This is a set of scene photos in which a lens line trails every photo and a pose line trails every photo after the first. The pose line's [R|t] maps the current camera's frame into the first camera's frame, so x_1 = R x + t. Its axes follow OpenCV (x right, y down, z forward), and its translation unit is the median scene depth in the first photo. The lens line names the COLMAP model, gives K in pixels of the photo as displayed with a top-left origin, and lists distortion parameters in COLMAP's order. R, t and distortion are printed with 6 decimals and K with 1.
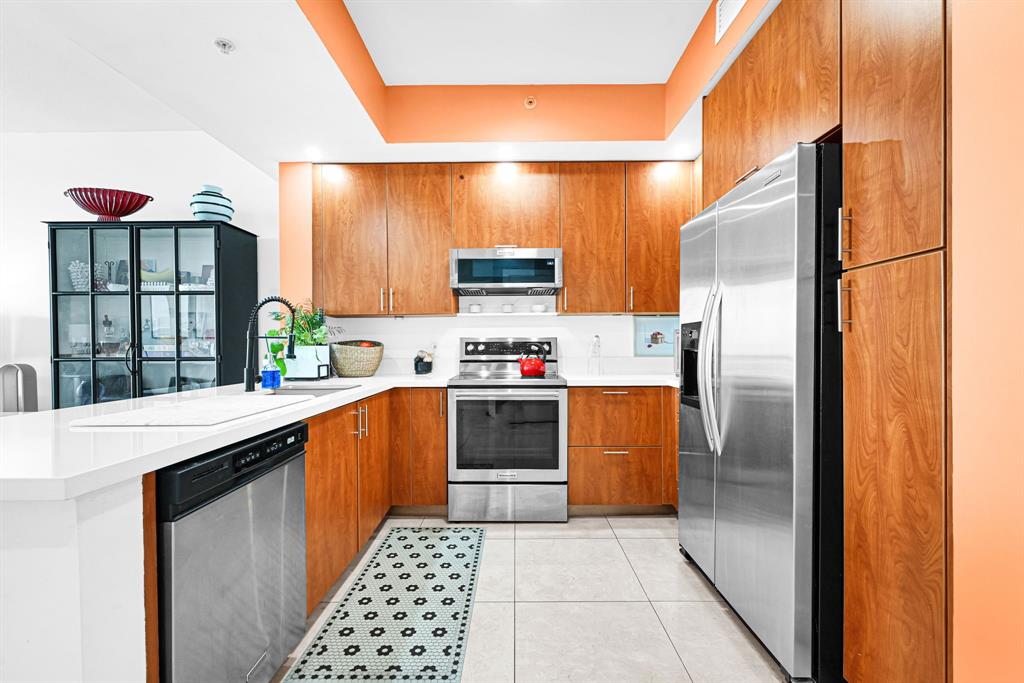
lens RADIAL K [[421.6, 0, 510.1], [0, 421.6, 346.6], [0, 0, 1]] dist [-0.000161, -0.000033]
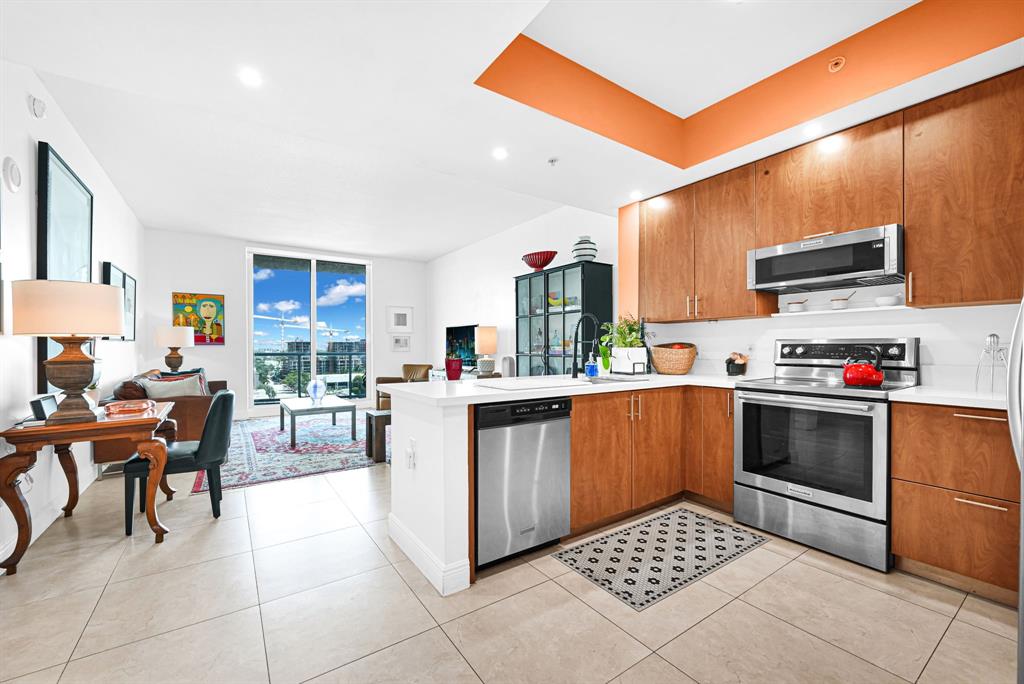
lens RADIAL K [[421.6, 0, 504.2], [0, 421.6, 346.8], [0, 0, 1]] dist [-0.000161, -0.000033]
pose [[0.558369, 0.002915, -0.829587, 0.383742], [-0.005118, 0.999987, 0.000069, -0.002538], [0.829577, 0.004207, 0.558377, -0.032644]]
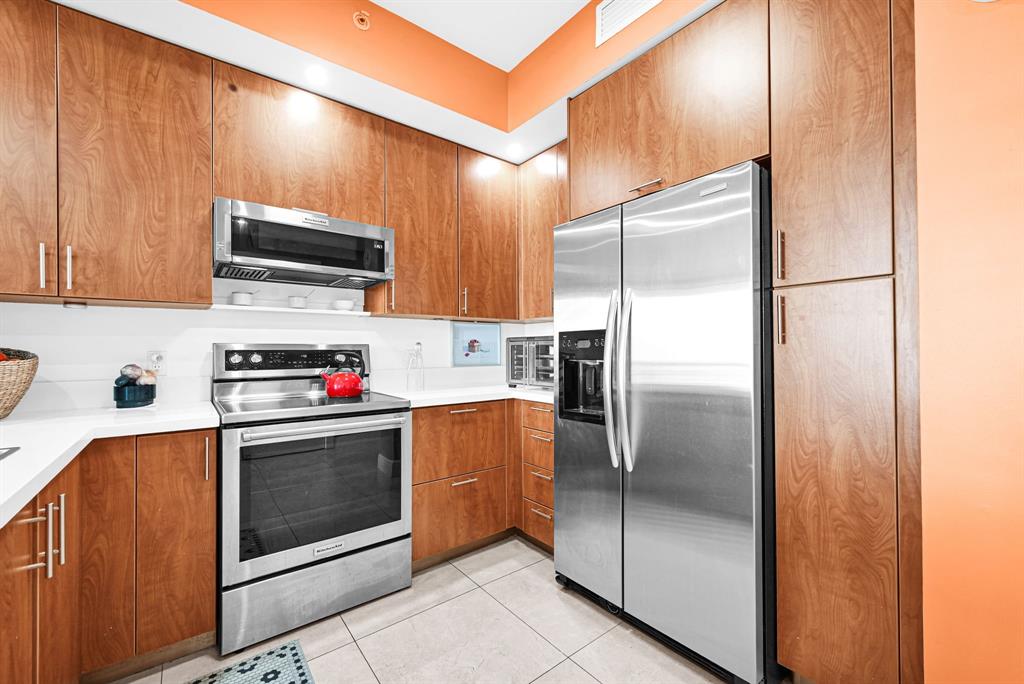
lens RADIAL K [[421.6, 0, 515.3], [0, 421.6, 346.5], [0, 0, 1]] dist [-0.000161, -0.000033]
pose [[0.774146, 0.006736, 0.632971, -0.202329], [0.003213, 0.999889, -0.014570, -0.006744], [-0.632999, 0.013313, 0.774038, 0.278551]]
